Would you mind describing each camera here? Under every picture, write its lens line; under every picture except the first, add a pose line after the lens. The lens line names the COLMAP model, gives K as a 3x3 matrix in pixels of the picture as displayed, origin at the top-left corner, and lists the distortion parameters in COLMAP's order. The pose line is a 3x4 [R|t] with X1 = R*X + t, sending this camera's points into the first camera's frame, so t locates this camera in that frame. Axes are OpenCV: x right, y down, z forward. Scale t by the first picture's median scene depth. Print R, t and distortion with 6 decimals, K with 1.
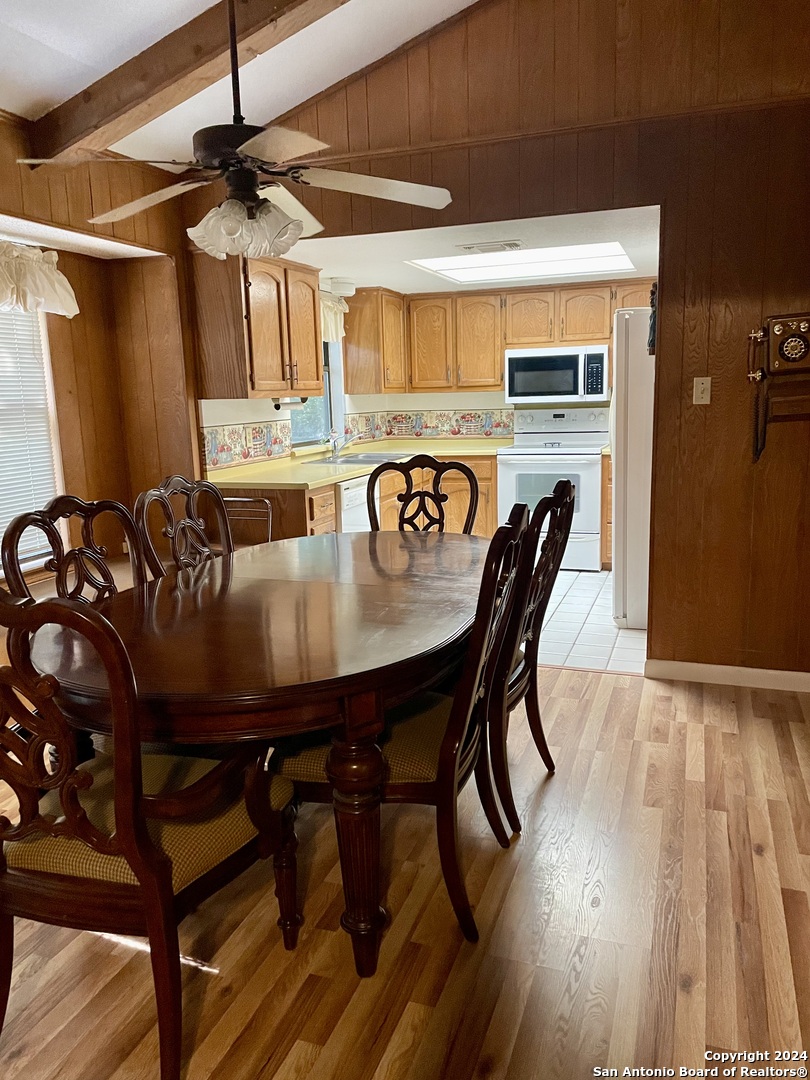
lens RADIAL K [[776.2, 0, 405.0], [0, 776.2, 540.0], [0, 0, 1]] dist [0.093484, -0.106971]
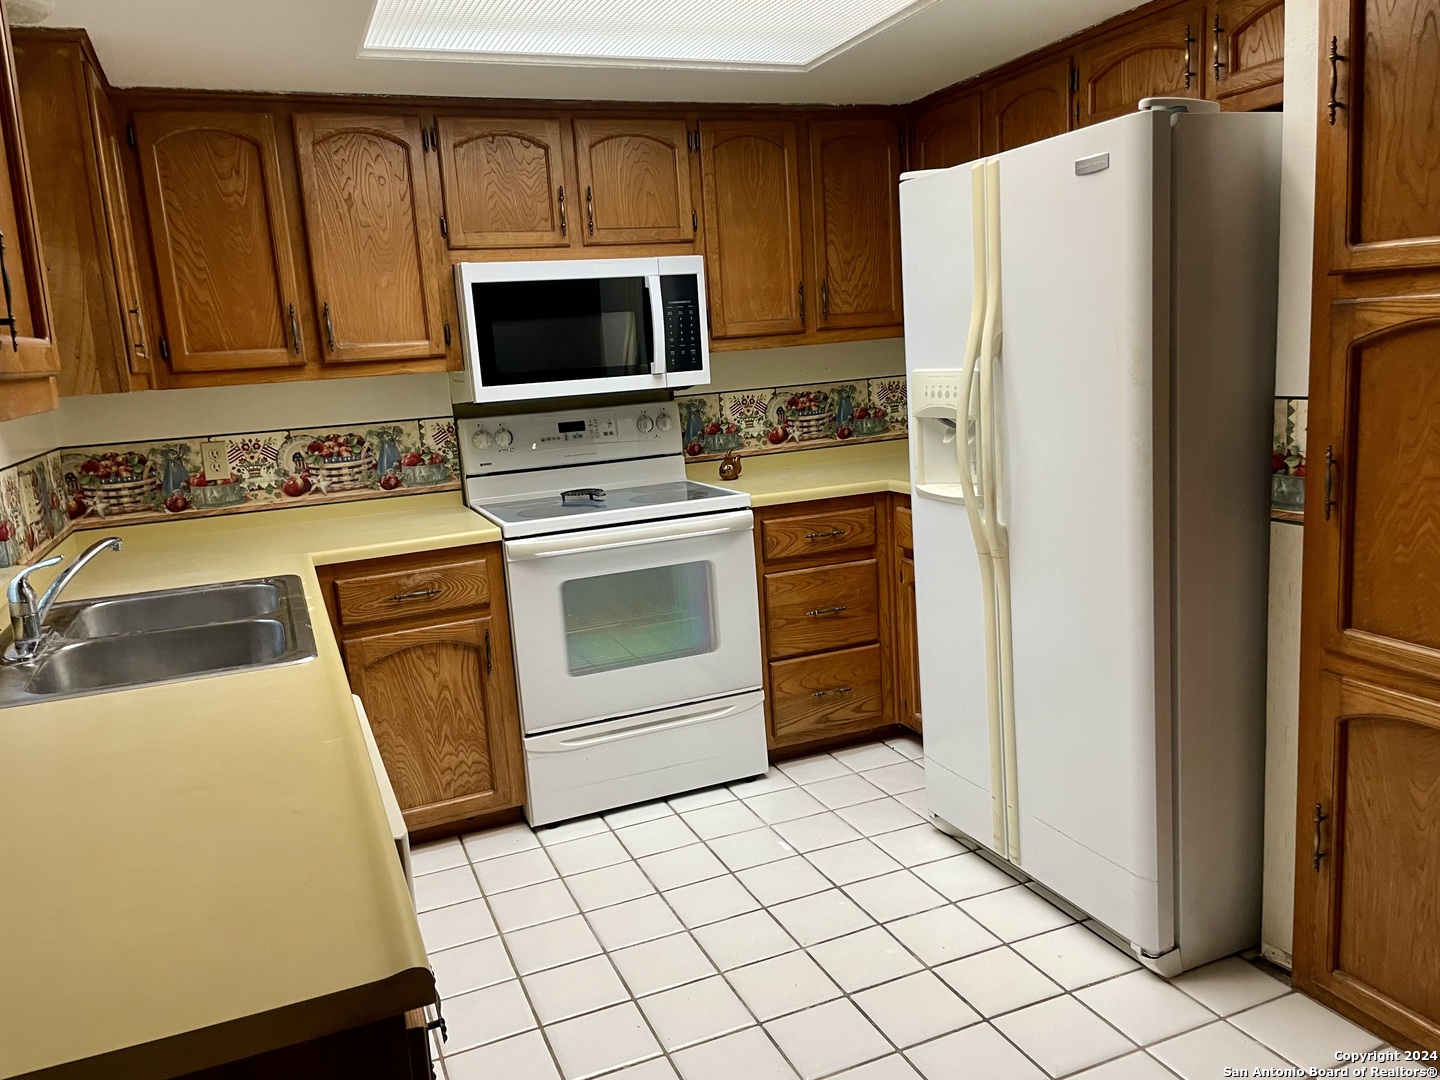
lens RADIAL K [[1088.5, 0, 707.8], [0, 1088.5, 541.9], [0, 0, 1]] dist [0.100632, -0.137399]
pose [[0.755366, -0.139274, 0.640332, -0.171777], [0.168578, 0.985566, 0.015501, -0.121912], [-0.633249, 0.096237, 0.767942, 0.654987]]
